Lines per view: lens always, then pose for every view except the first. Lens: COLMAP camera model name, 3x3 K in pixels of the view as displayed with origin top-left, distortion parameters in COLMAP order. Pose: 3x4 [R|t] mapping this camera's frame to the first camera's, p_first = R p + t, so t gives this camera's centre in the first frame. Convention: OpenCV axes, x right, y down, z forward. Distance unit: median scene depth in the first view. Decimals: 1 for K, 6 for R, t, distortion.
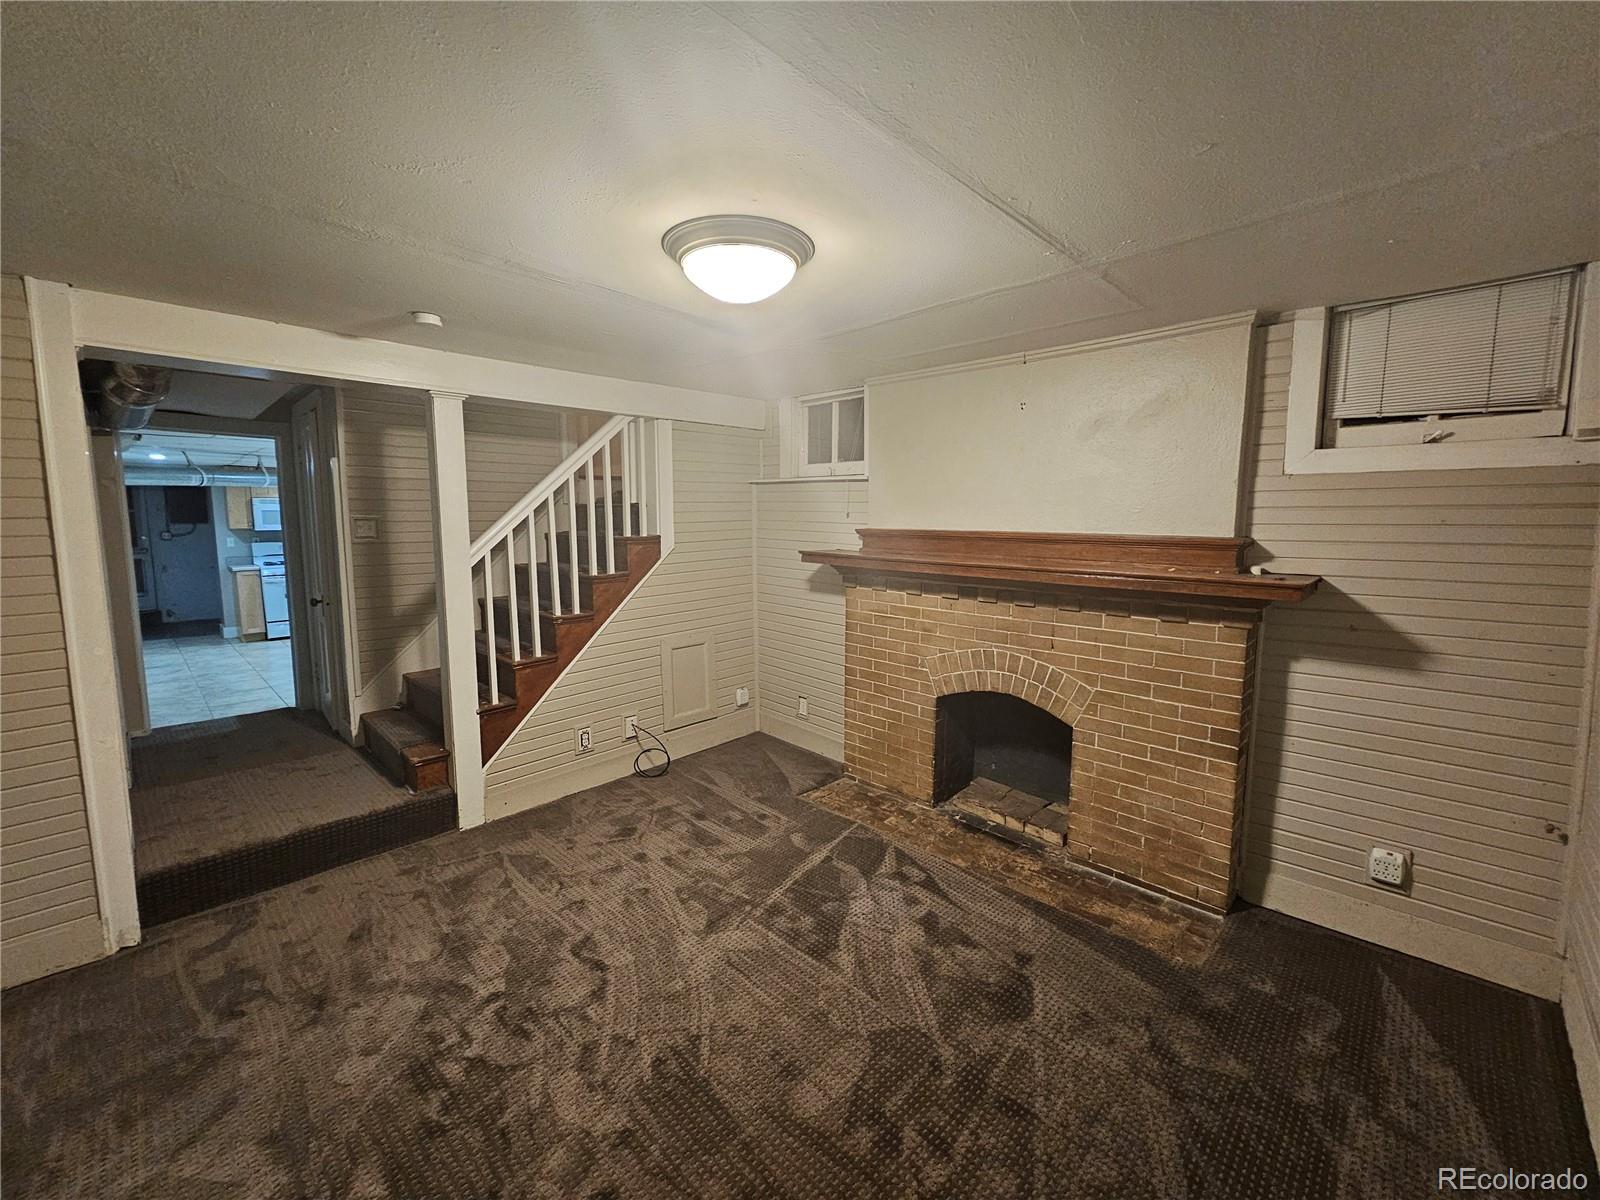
lens RADIAL K [[656.5, 0, 803.7], [0, 656.5, 588.2], [0, 0, 1]] dist [0.007785, -0.000014]
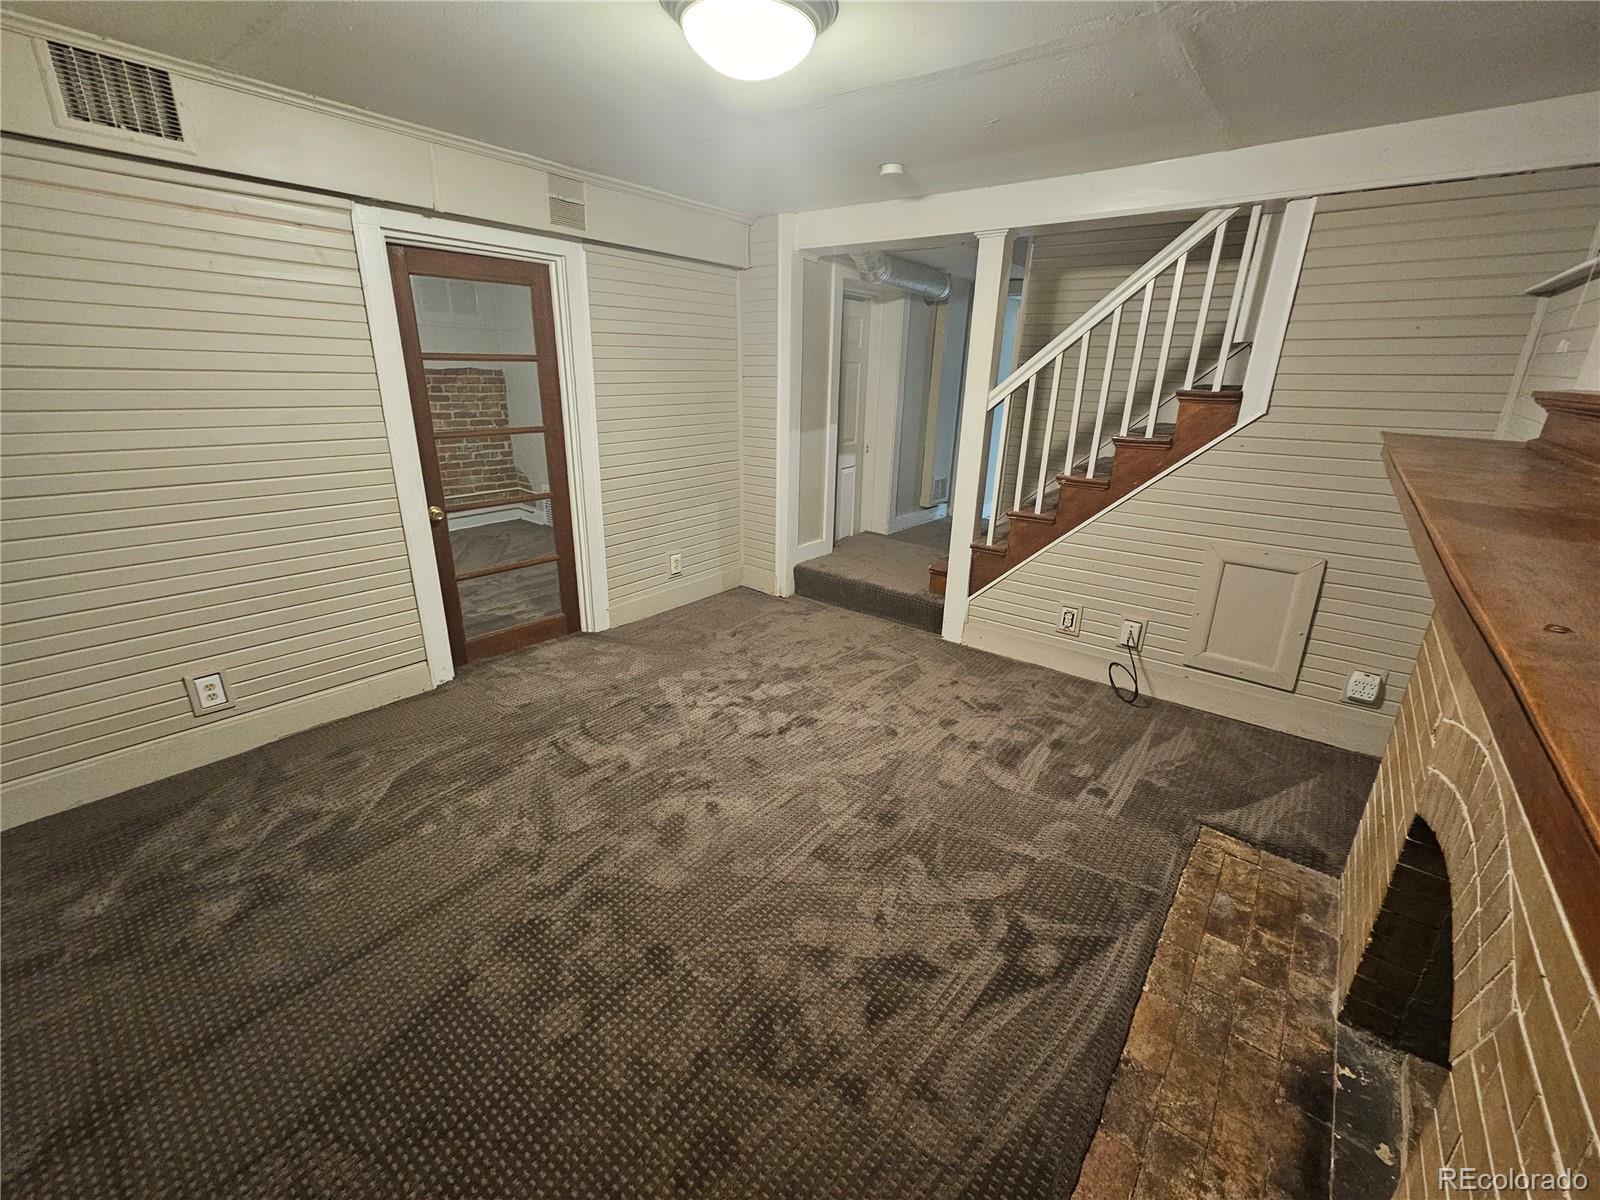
lens RADIAL K [[656.5, 0, 799.9], [0, 656.5, 589.1], [0, 0, 1]] dist [0.007785, -0.000014]
pose [[0.099879, 0.322250, -0.941371, 0.554372], [-0.135027, 0.941739, 0.308050, -0.045764], [0.985795, 0.096343, 0.137572, 0.596781]]
